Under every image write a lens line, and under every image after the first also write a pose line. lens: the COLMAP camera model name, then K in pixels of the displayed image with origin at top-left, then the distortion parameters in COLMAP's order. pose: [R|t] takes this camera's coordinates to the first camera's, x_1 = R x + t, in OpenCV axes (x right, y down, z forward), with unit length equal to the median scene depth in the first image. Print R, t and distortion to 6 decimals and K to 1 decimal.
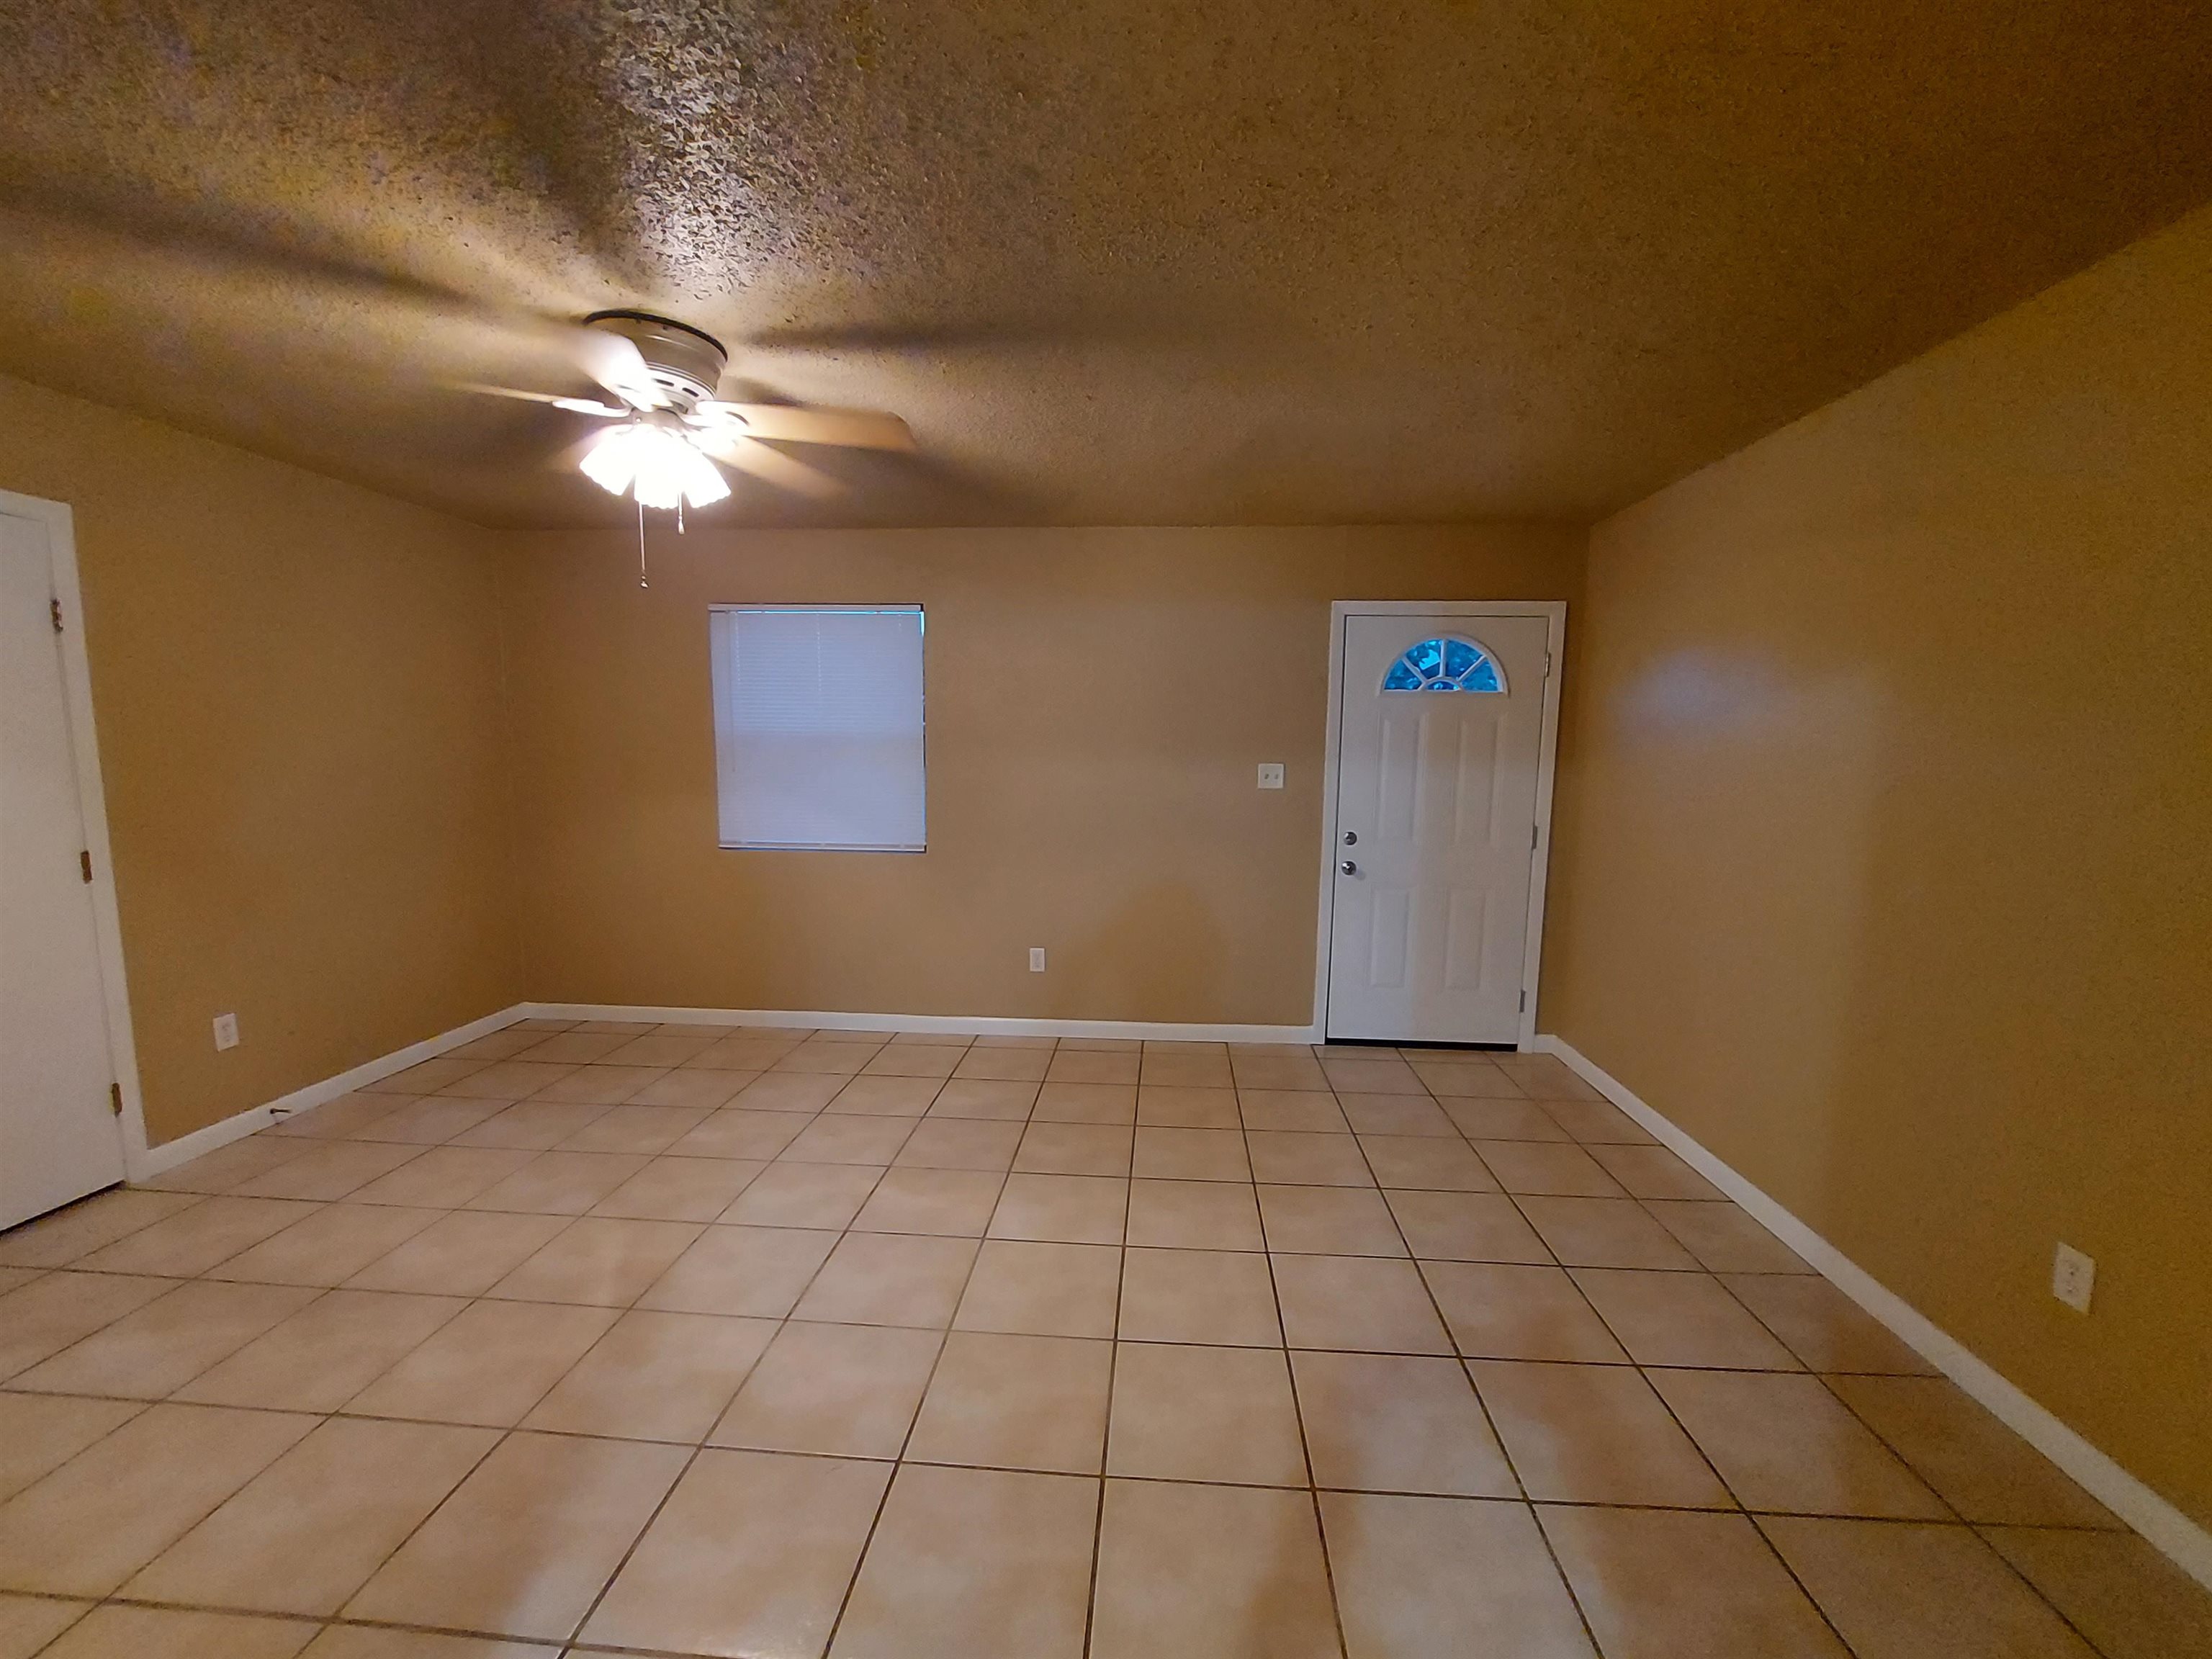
lens RADIAL K [[882.8, 0, 1115.4], [0, 882.8, 852.6], [0, 0, 1]] dist [-0.014414, 0.000149]
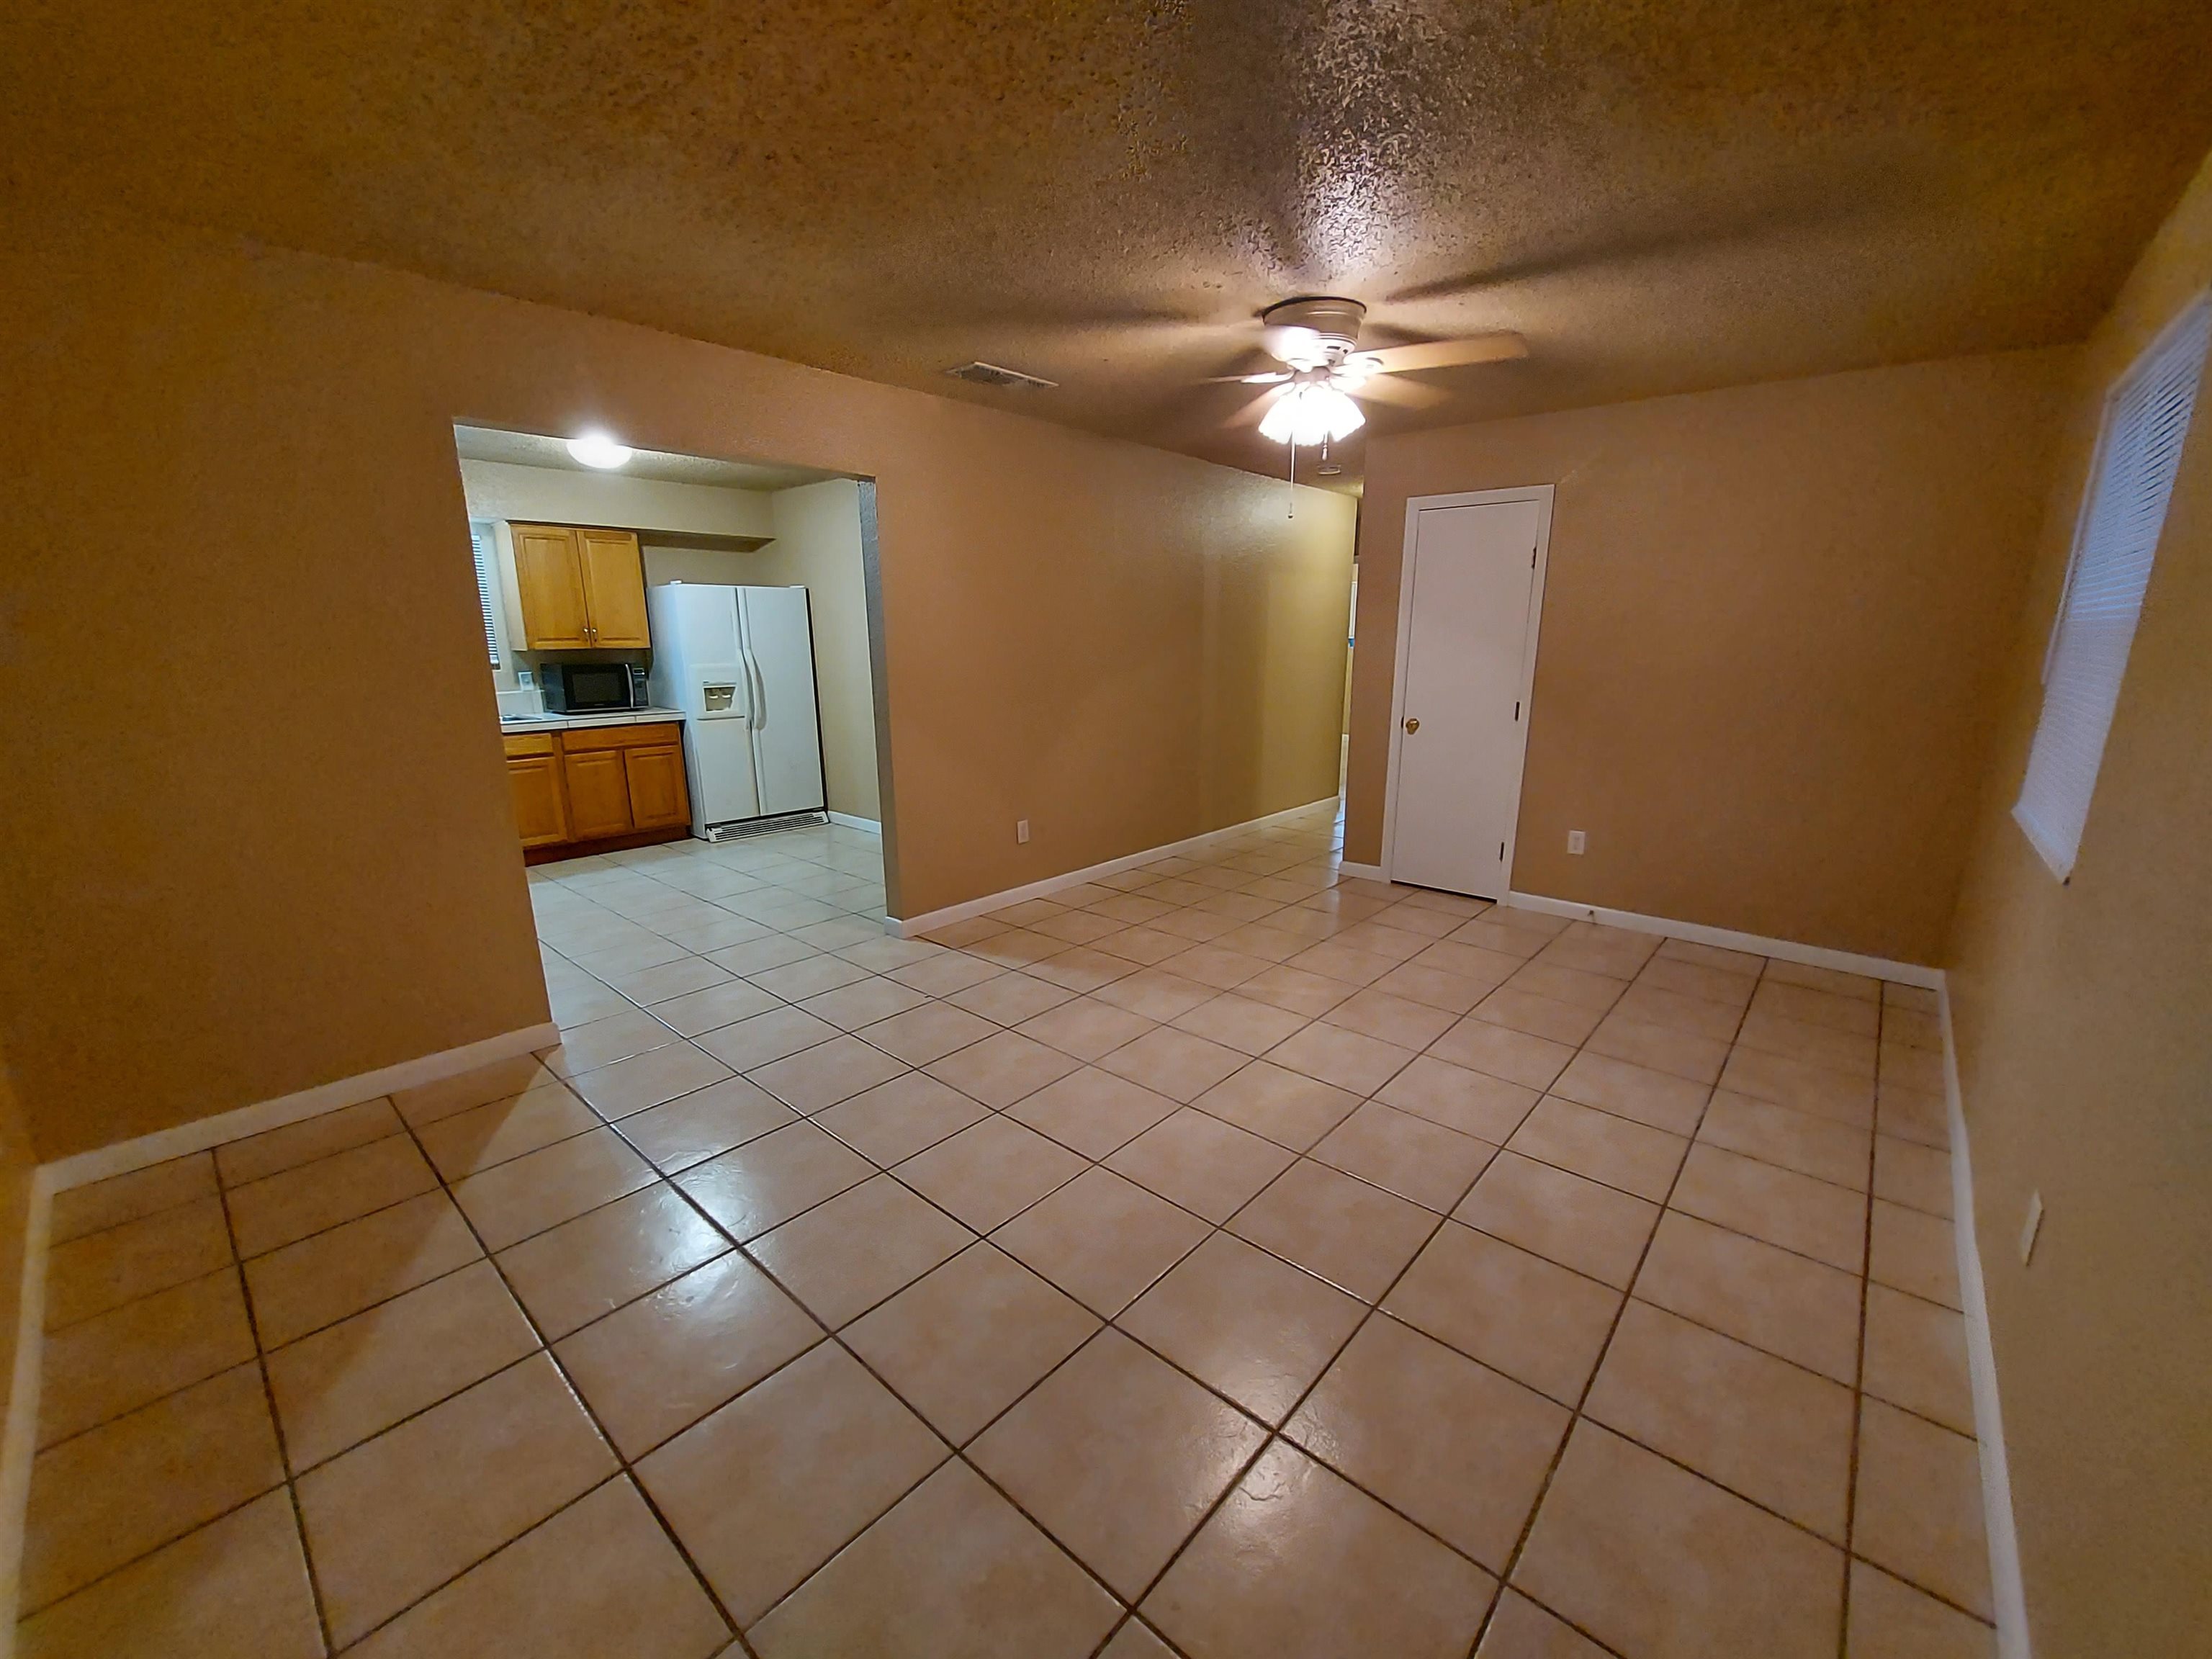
lens RADIAL K [[882.8, 0, 1115.4], [0, 882.8, 852.6], [0, 0, 1]] dist [-0.014414, 0.000149]
pose [[-0.615972, 0.177092, -0.767605, 0.737351], [-0.100290, 0.948847, 0.299384, -0.180072], [0.781358, 0.261395, -0.566703, 1.618754]]
